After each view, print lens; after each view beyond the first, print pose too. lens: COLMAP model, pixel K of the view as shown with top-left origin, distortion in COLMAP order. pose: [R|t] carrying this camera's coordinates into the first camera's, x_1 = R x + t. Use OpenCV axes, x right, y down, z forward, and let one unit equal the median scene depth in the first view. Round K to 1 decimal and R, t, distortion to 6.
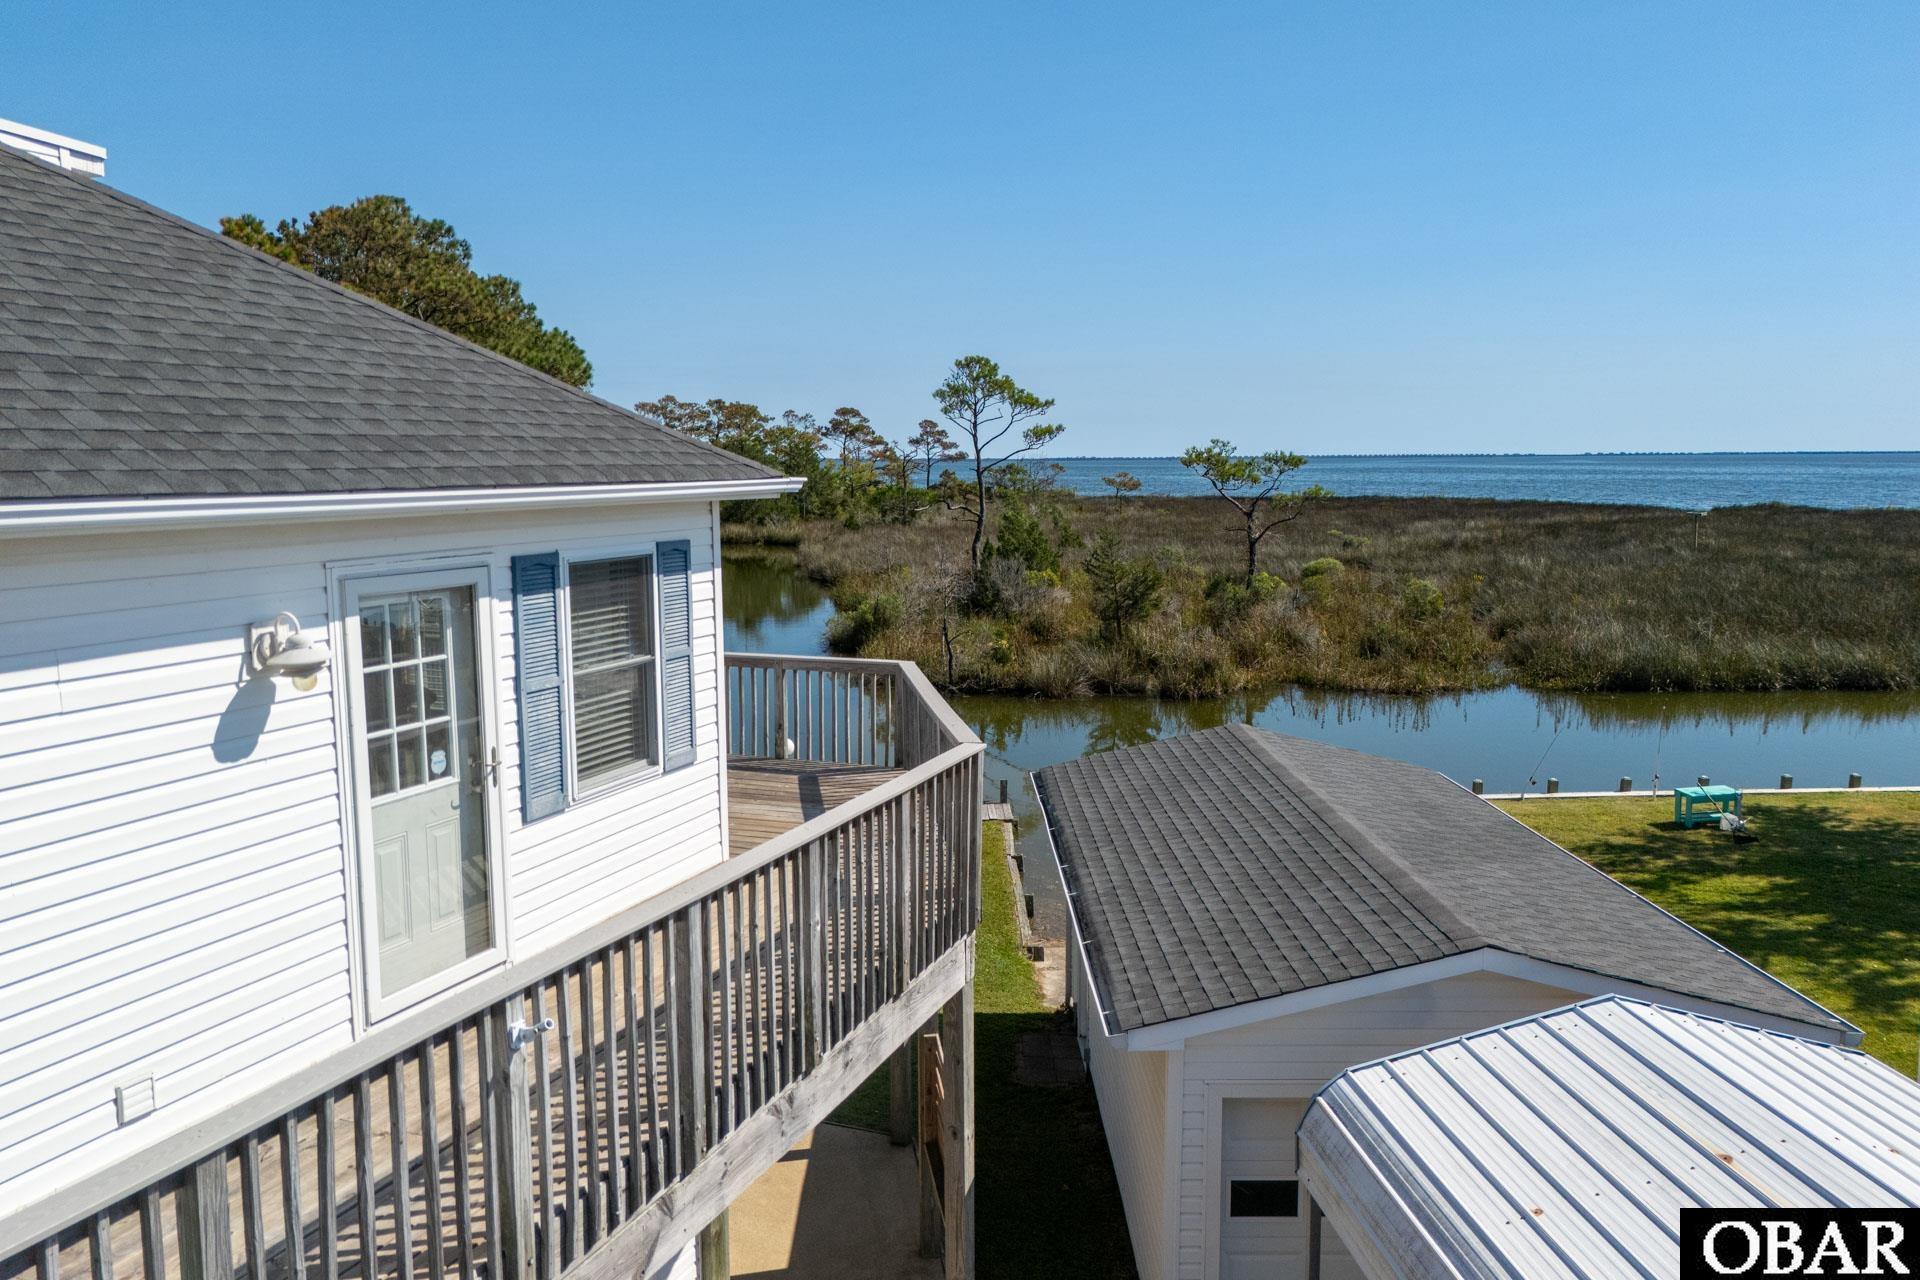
lens RADIAL K [[1410.8, 0, 953.9], [0, 1410.8, 665.6], [0, 0, 1]] dist [0.071987, -0.060139]
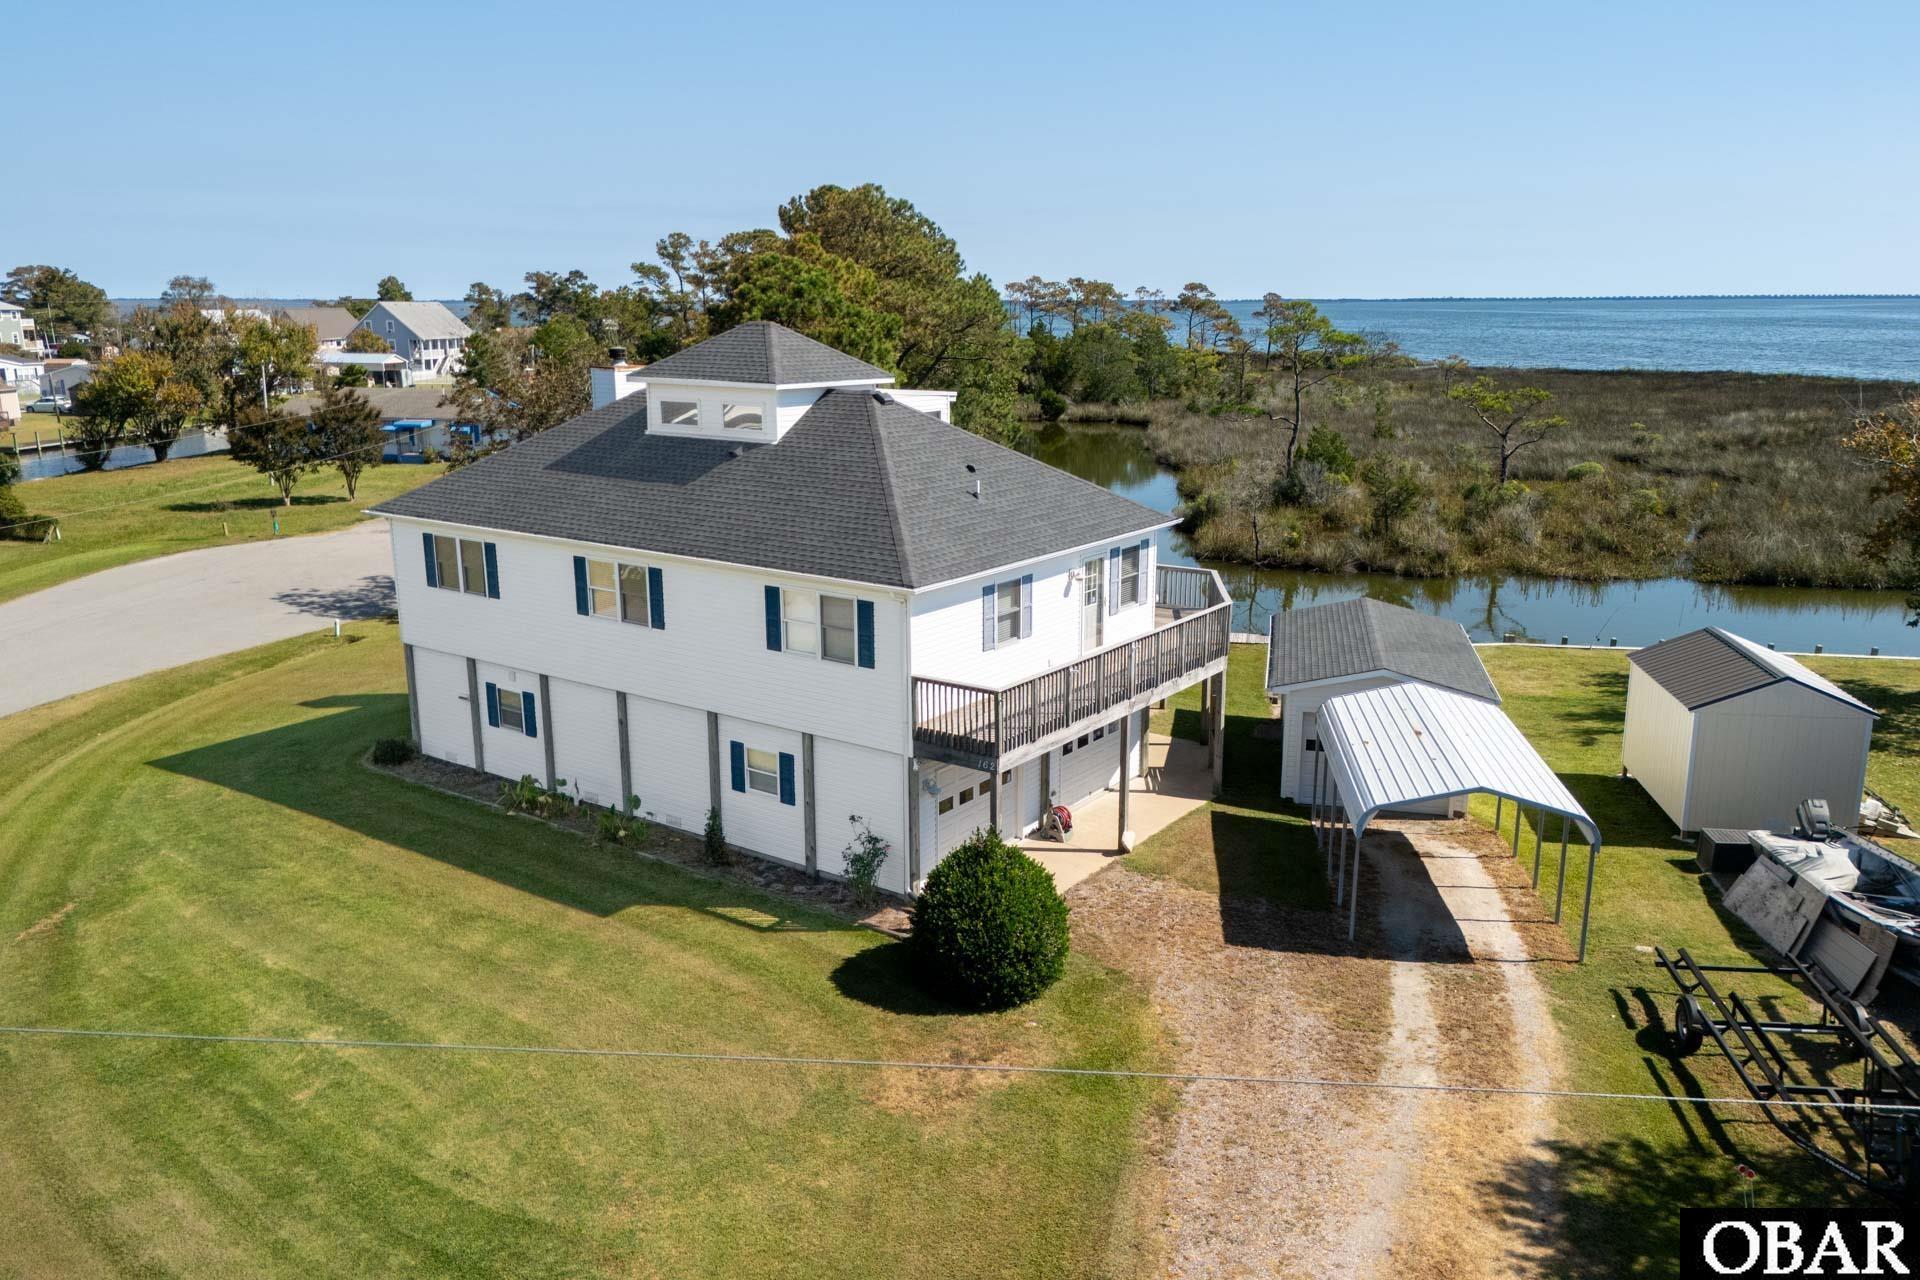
lens RADIAL K [[1410.8, 0, 953.9], [0, 1410.8, 665.6], [0, 0, 1]] dist [0.071987, -0.060139]
pose [[0.972392, 0.060177, -0.225459, 0.027646], [-0.035656, 0.993147, 0.111298, -0.028216], [0.230612, -0.100186, 0.967874, -0.473629]]
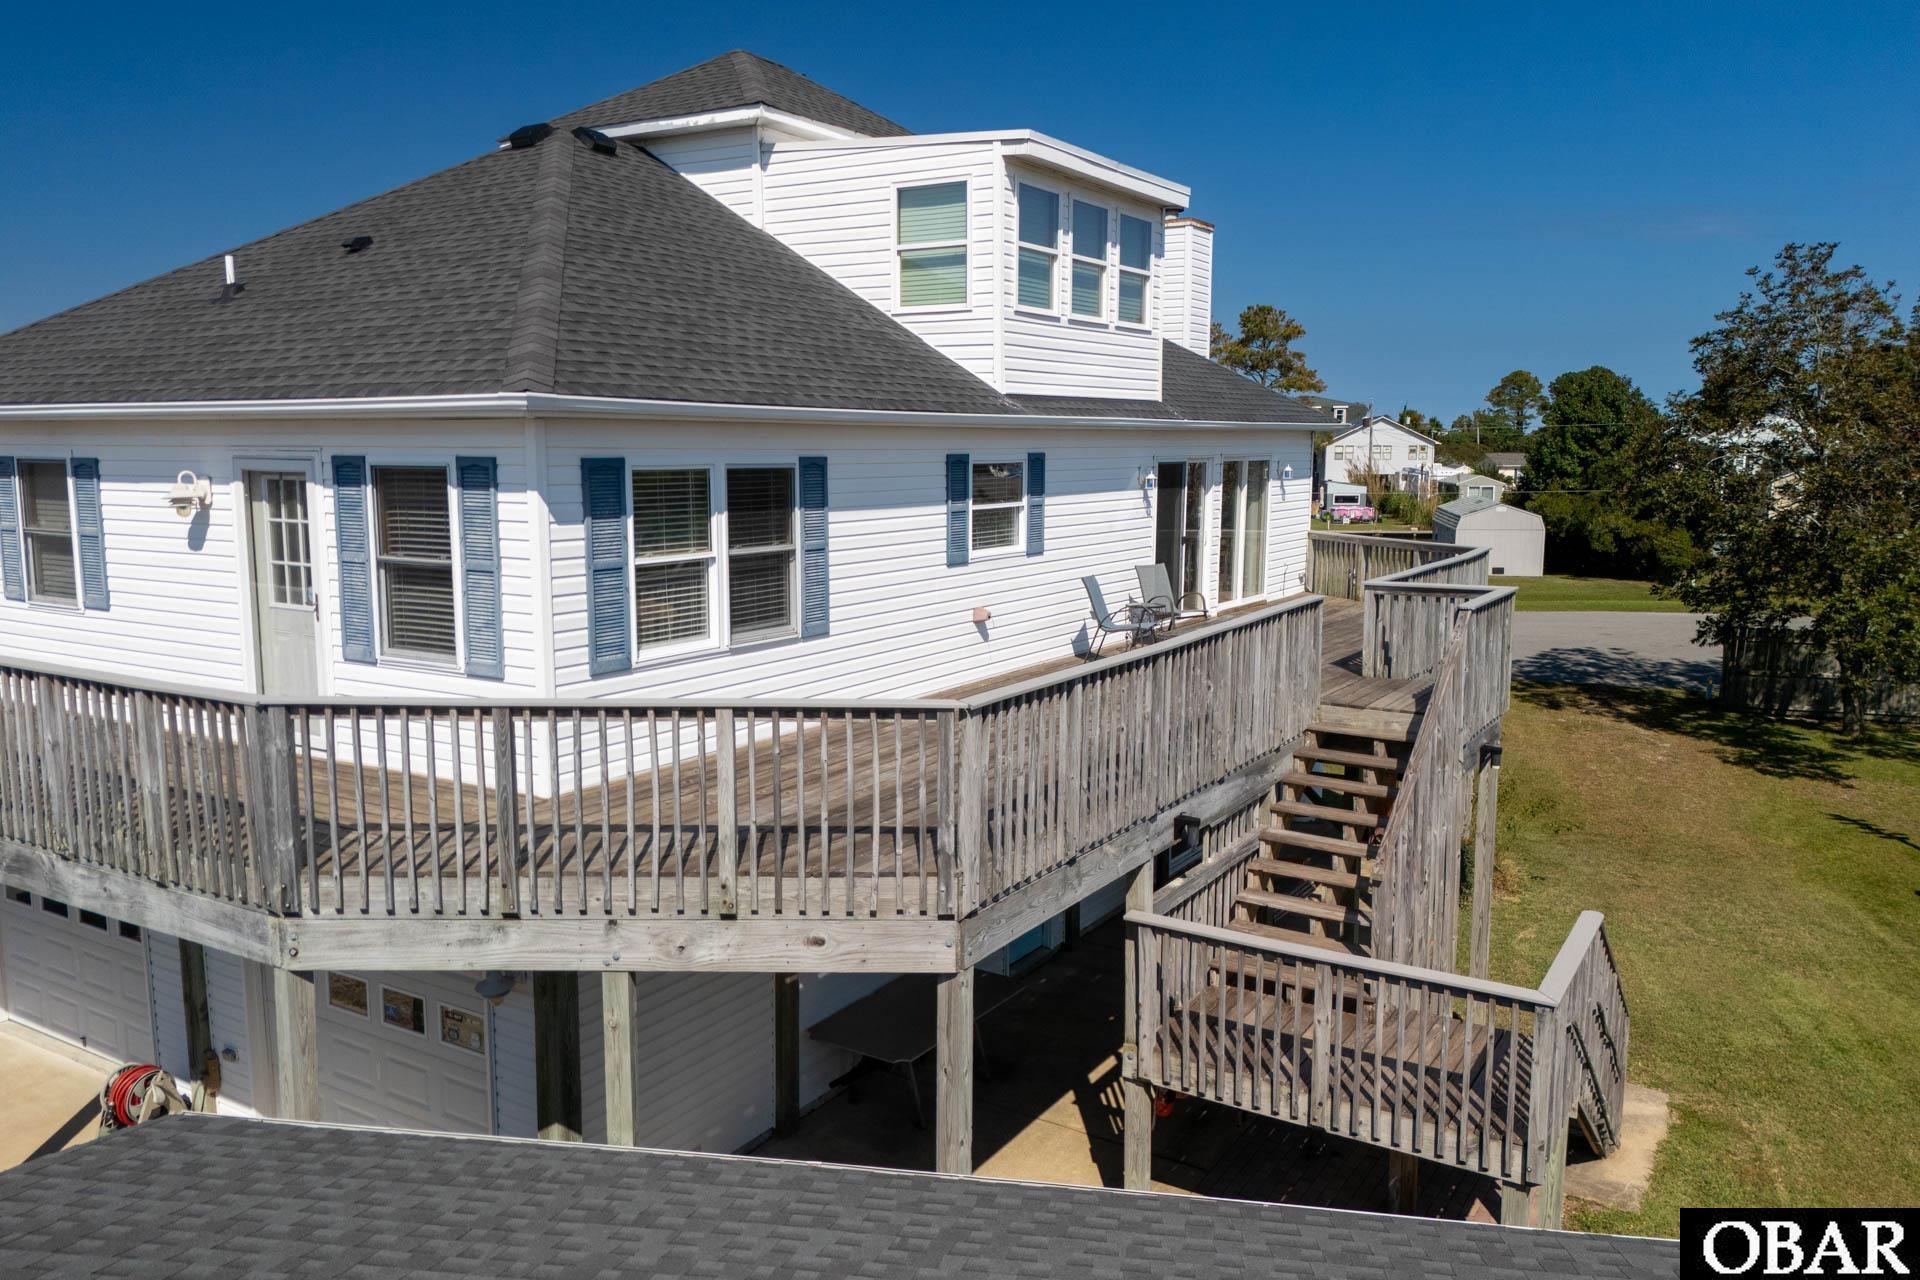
lens RADIAL K [[1410.8, 0, 953.9], [0, 1410.8, 665.6], [0, 0, 1]] dist [0.071987, -0.060139]
pose [[-0.171668, 0.157315, -0.972513, 0.146410], [-0.141352, 0.973020, 0.182349, -0.033683], [0.974961, 0.168771, -0.144799, 0.285956]]
